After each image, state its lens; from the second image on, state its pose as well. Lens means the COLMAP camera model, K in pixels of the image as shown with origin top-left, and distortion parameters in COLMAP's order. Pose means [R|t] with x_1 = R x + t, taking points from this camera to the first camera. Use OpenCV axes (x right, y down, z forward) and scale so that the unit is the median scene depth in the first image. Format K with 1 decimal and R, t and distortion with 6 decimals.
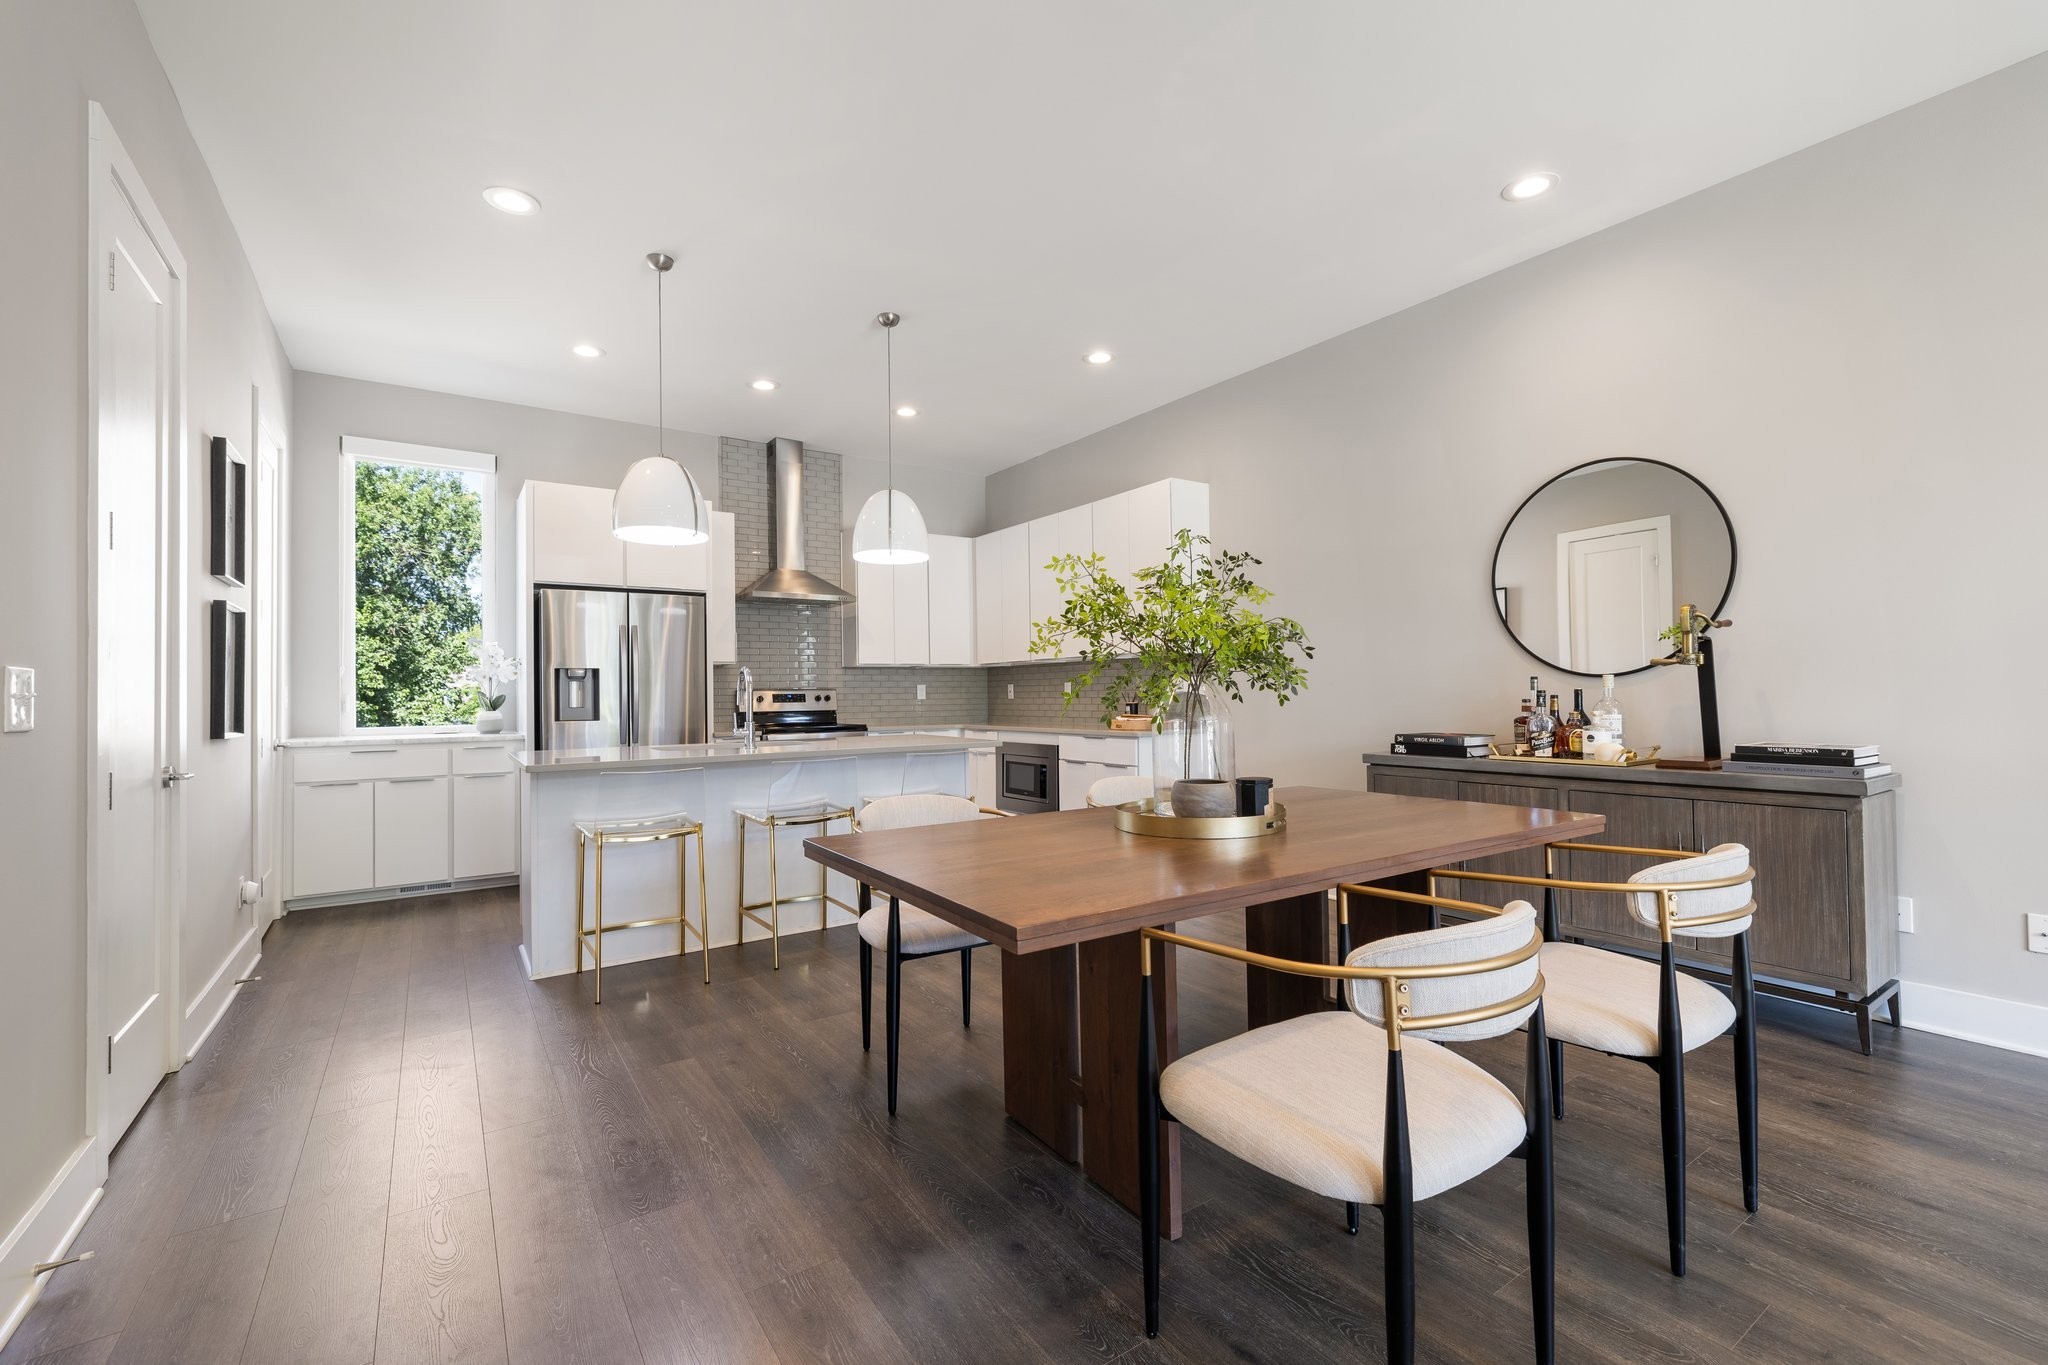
lens RADIAL K [[876.1, 0, 1034.9], [0, 876.1, 683.2], [0, 0, 1]] dist [0.001242, 0.000512]
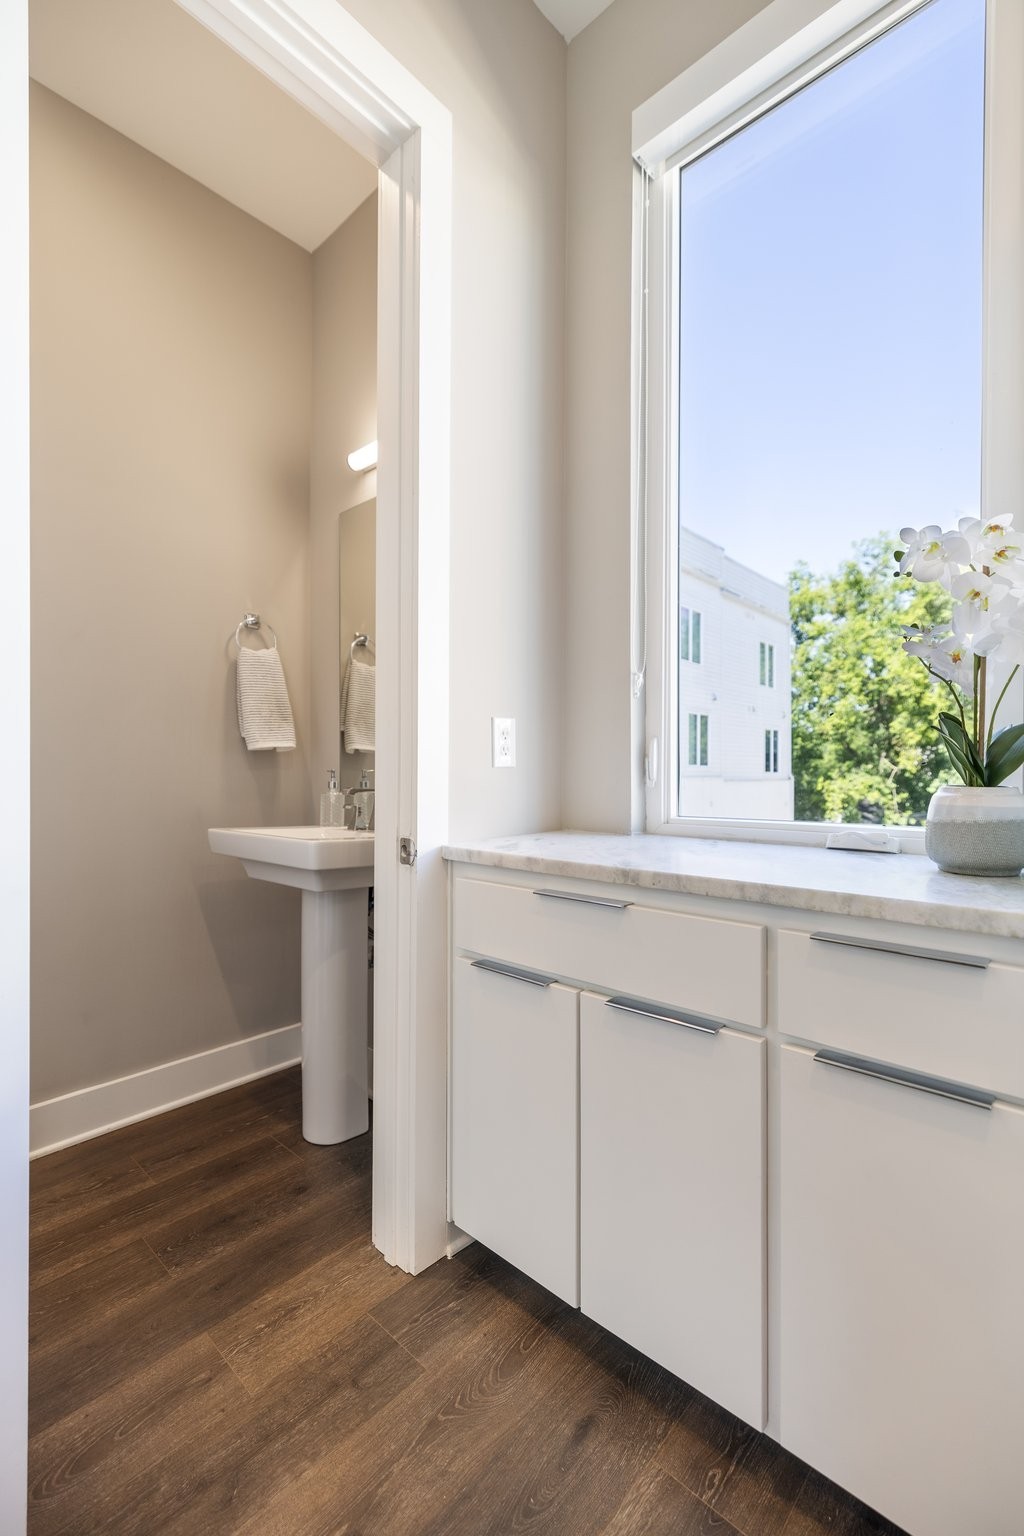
lens RADIAL K [[682.0, 0, 505.9], [0, 682.0, 781.6], [0, 0, 1]] dist [0.000417, -0.002100]
pose [[0.219697, 0.024193, -0.975268, -0.483894], [0.008679, 0.999604, 0.026752, 0.025600], [0.975530, -0.014342, 0.219400, 0.872046]]
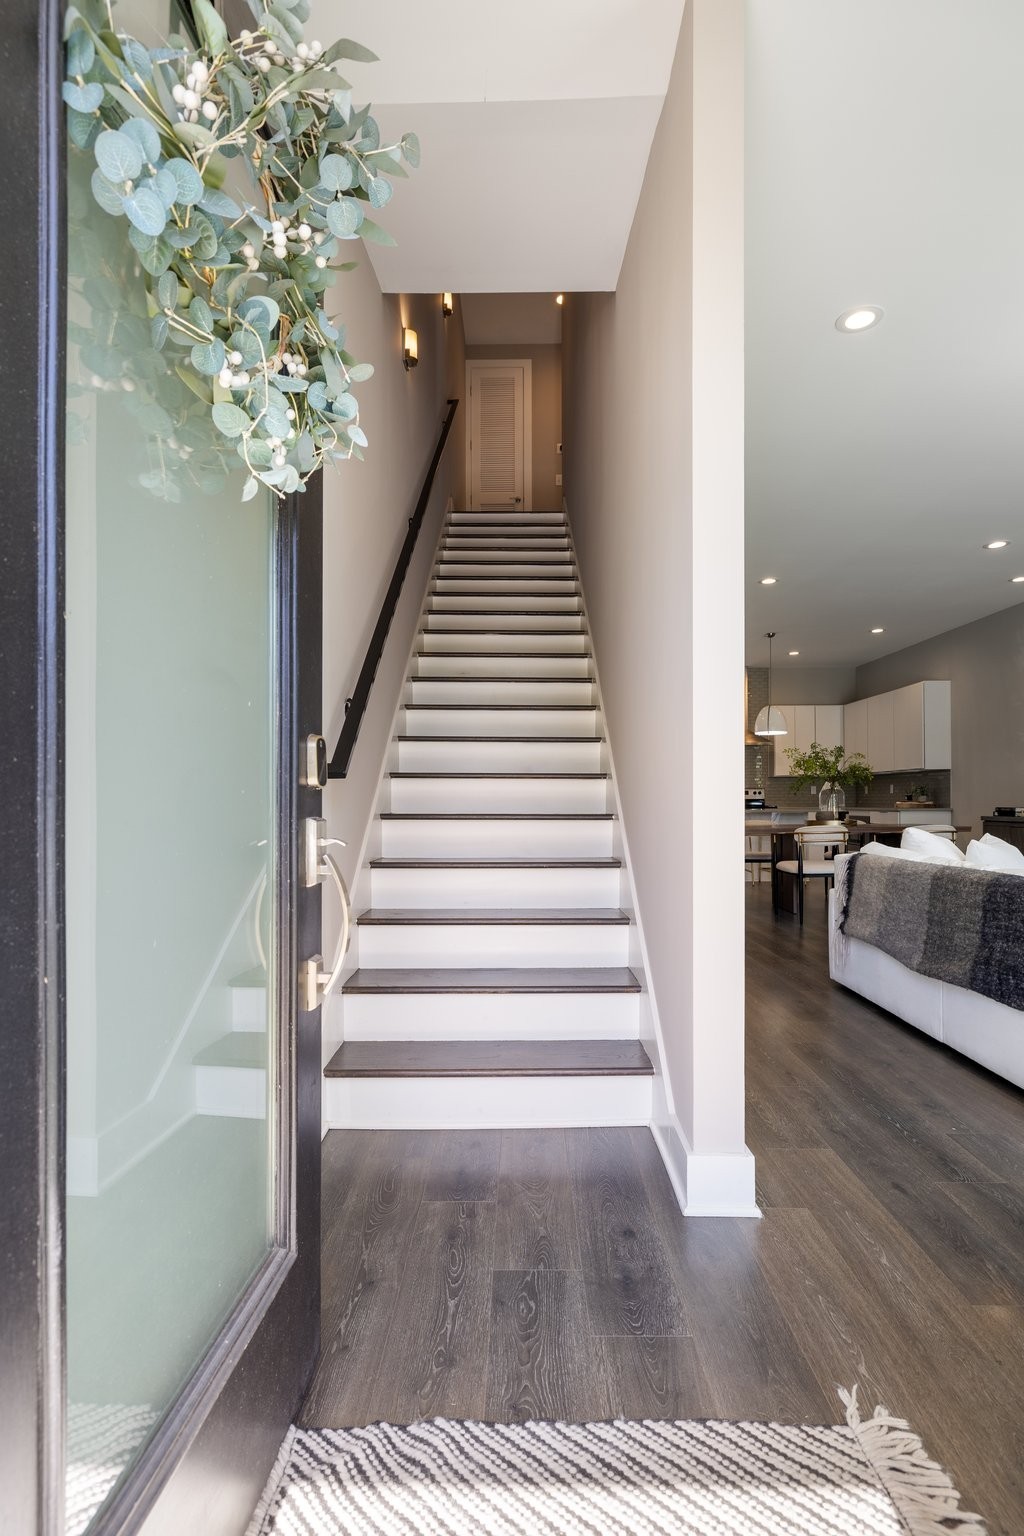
lens RADIAL K [[783.1, 0, 507.6], [0, 783.1, 800.8], [0, 0, 1]] dist [-0.003148, -0.000431]
pose [[0.815678, 0.010362, -0.578414, 0.428516], [-0.000894, 0.999861, 0.016651, 0.008086], [0.578506, -0.013064, 0.815573, -1.031550]]
